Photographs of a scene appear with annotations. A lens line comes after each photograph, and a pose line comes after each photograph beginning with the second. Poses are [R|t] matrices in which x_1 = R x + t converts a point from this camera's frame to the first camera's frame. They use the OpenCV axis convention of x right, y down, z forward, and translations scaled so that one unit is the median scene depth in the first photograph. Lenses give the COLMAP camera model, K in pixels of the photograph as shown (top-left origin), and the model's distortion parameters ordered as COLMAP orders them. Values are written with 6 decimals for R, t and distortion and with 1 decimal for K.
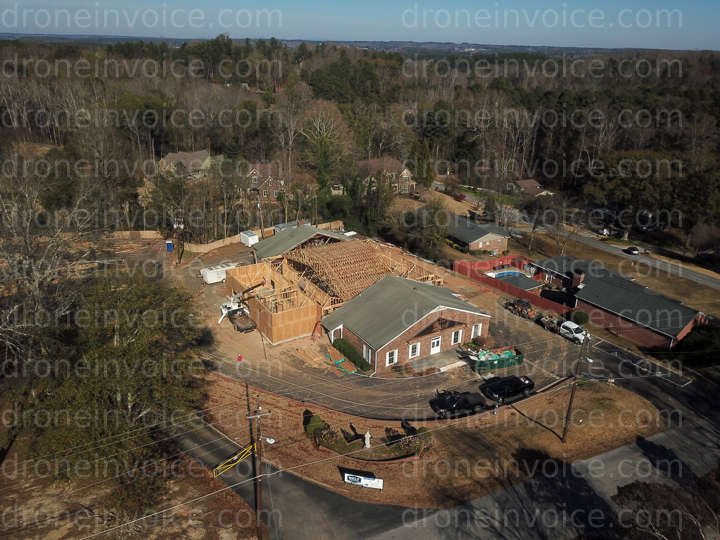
lens RADIAL K [[550.5, 0, 360.0], [0, 550.5, 270.0], [0, 0, 1]] dist [0.000912, 0.000331]
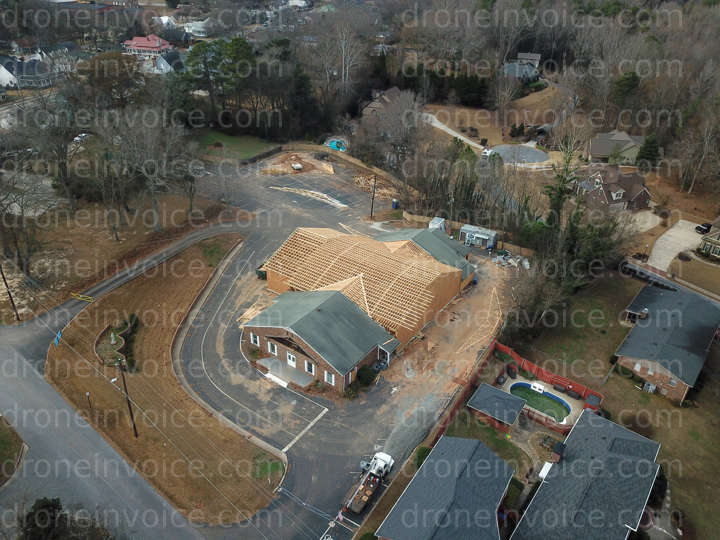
lens RADIAL K [[550.5, 0, 360.0], [0, 550.5, 270.0], [0, 0, 1]] dist [0.000912, 0.000331]
pose [[0.390016, 0.463160, -0.795846, 0.673307], [-0.365055, 0.871241, 0.328137, -0.294695], [0.845353, 0.162548, 0.508877, 0.358658]]
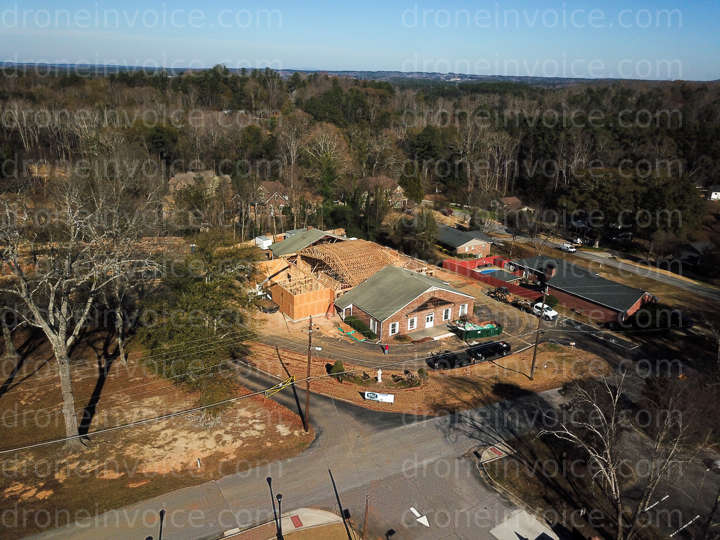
lens RADIAL K [[550.5, 0, 360.0], [0, 550.5, 270.0], [0, 0, 1]] dist [0.000912, 0.000331]
pose [[0.999785, -0.004430, 0.020254, -0.026769], [0.005374, 0.998891, -0.046778, 0.055954], [-0.020024, 0.046877, 0.998700, -0.141076]]
